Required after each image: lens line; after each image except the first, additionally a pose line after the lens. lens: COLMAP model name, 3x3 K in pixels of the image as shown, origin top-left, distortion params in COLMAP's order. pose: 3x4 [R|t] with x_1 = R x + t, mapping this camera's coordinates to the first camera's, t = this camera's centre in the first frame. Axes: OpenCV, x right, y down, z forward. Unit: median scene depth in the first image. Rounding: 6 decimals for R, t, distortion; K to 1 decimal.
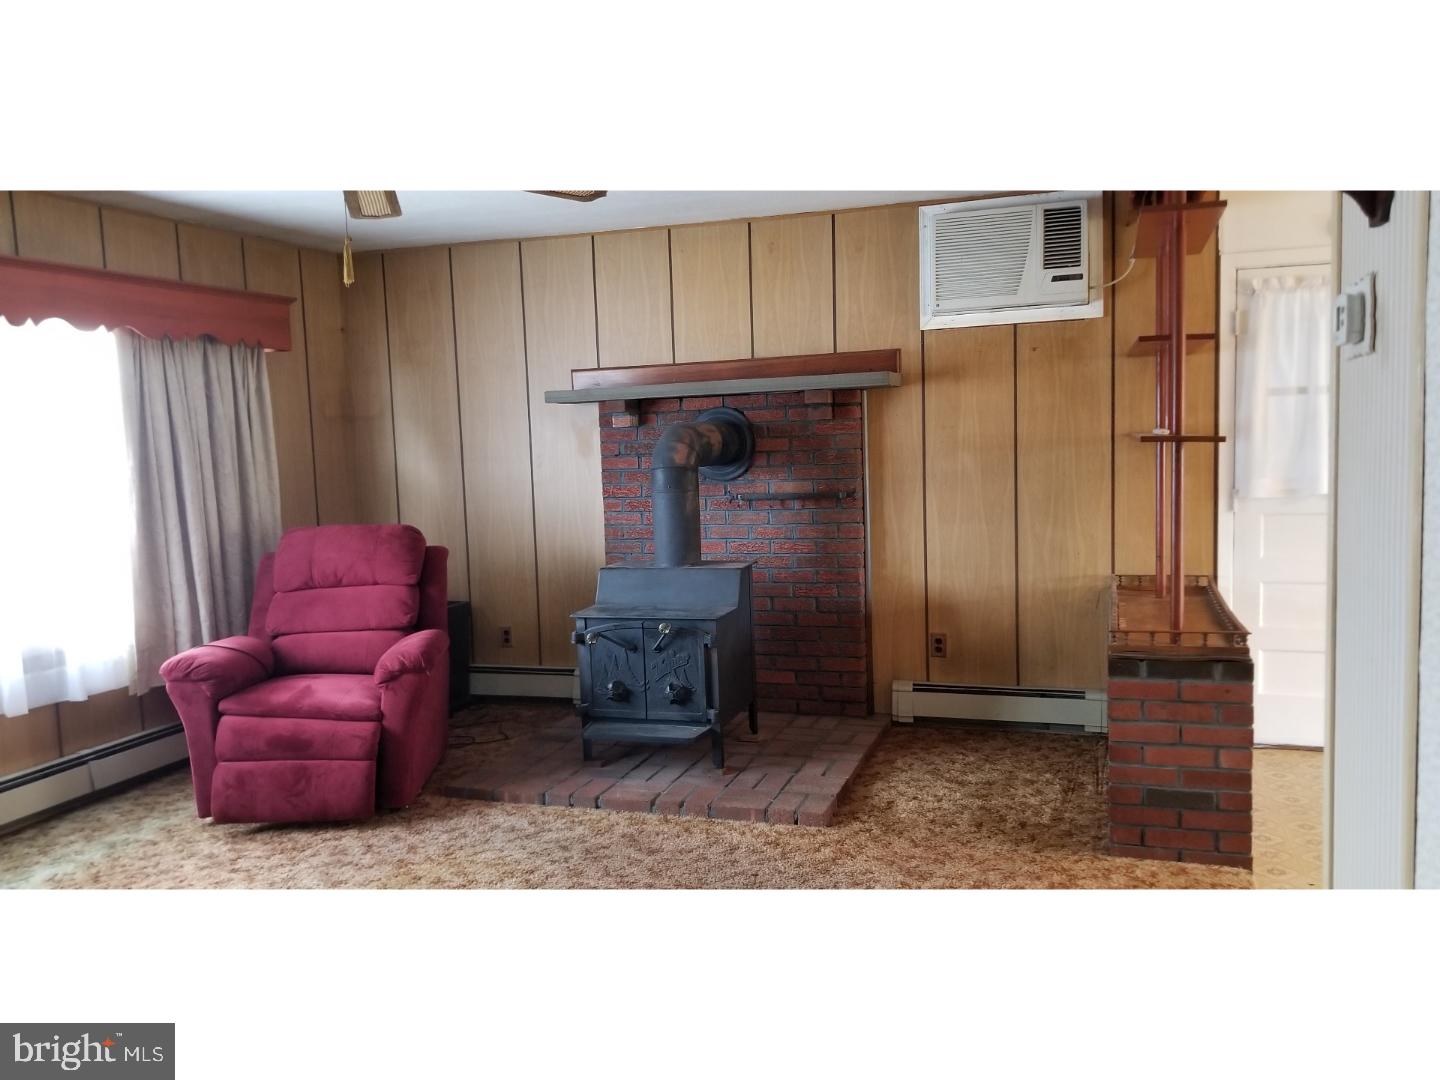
lens RADIAL K [[1122.8, 0, 716.0], [0, 1122.8, 535.9], [0, 0, 1]] dist [0.074271, -0.100132]
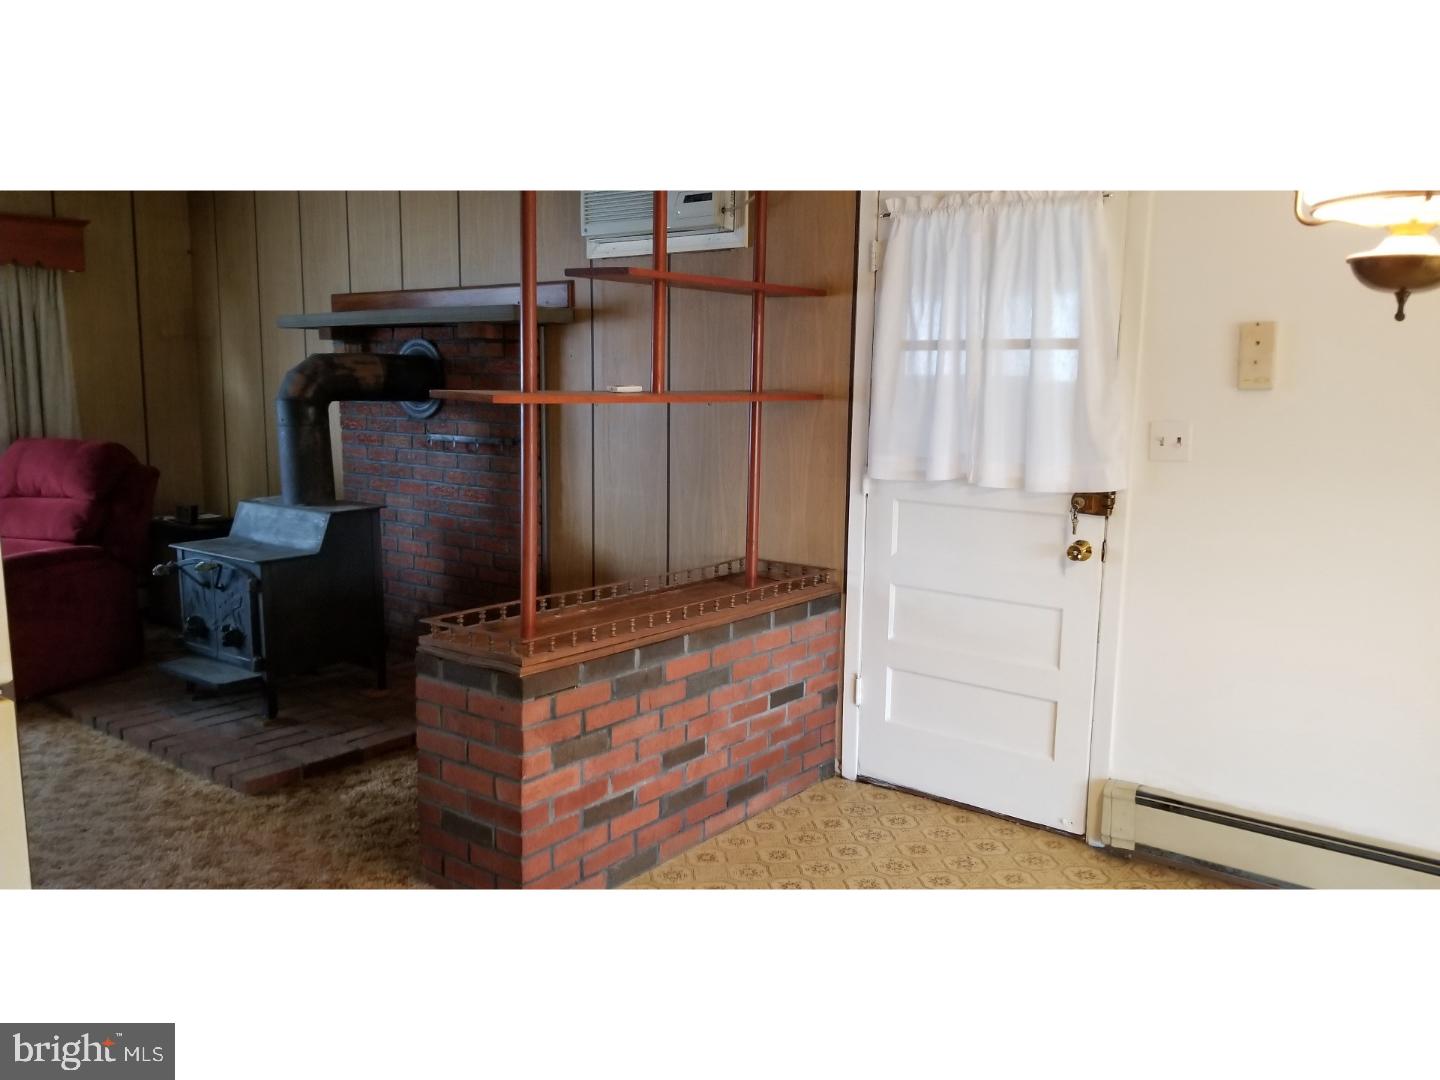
lens RADIAL K [[1122.8, 0, 717.0], [0, 1122.8, 533.9], [0, 0, 1]] dist [0.074271, -0.100132]
pose [[0.939813, 0.091511, -0.329206, 0.642680], [-0.072652, 0.994956, 0.069167, -0.042083], [0.333875, -0.041086, 0.941721, 0.220786]]
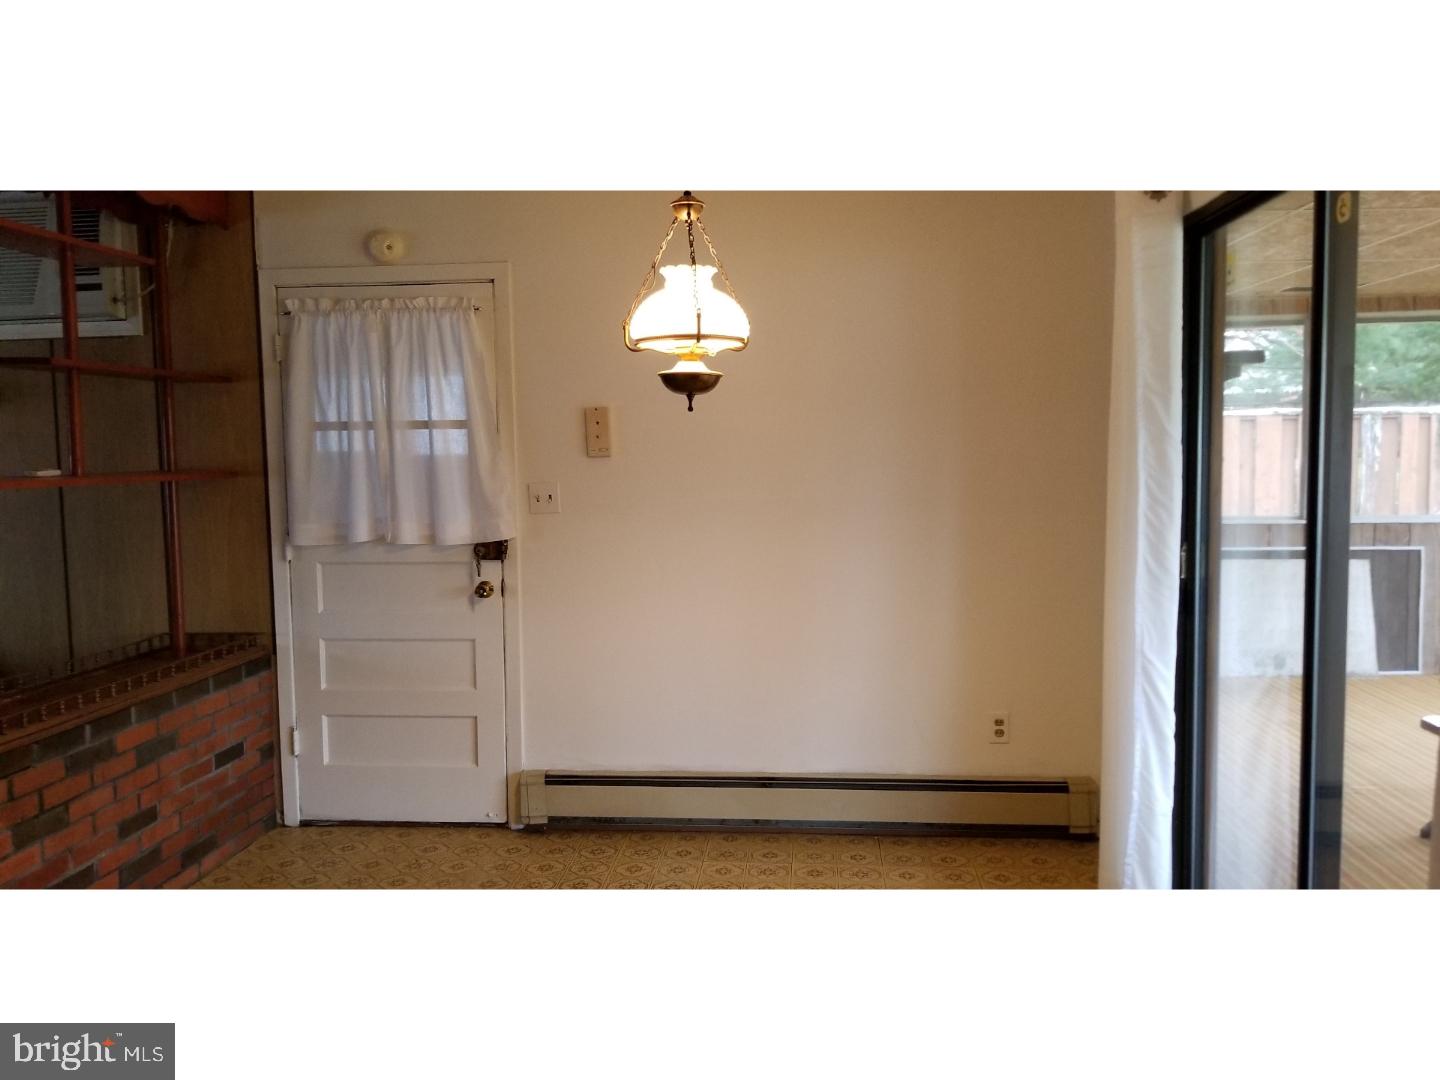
lens RADIAL K [[1122.8, 0, 722.4], [0, 1122.8, 536.8], [0, 0, 1]] dist [0.074271, -0.100132]
pose [[0.974045, -0.003149, 0.226332, 0.605335], [0.006084, 0.999906, -0.012272, -0.027900], [-0.226272, 0.013331, 0.973973, 0.066008]]
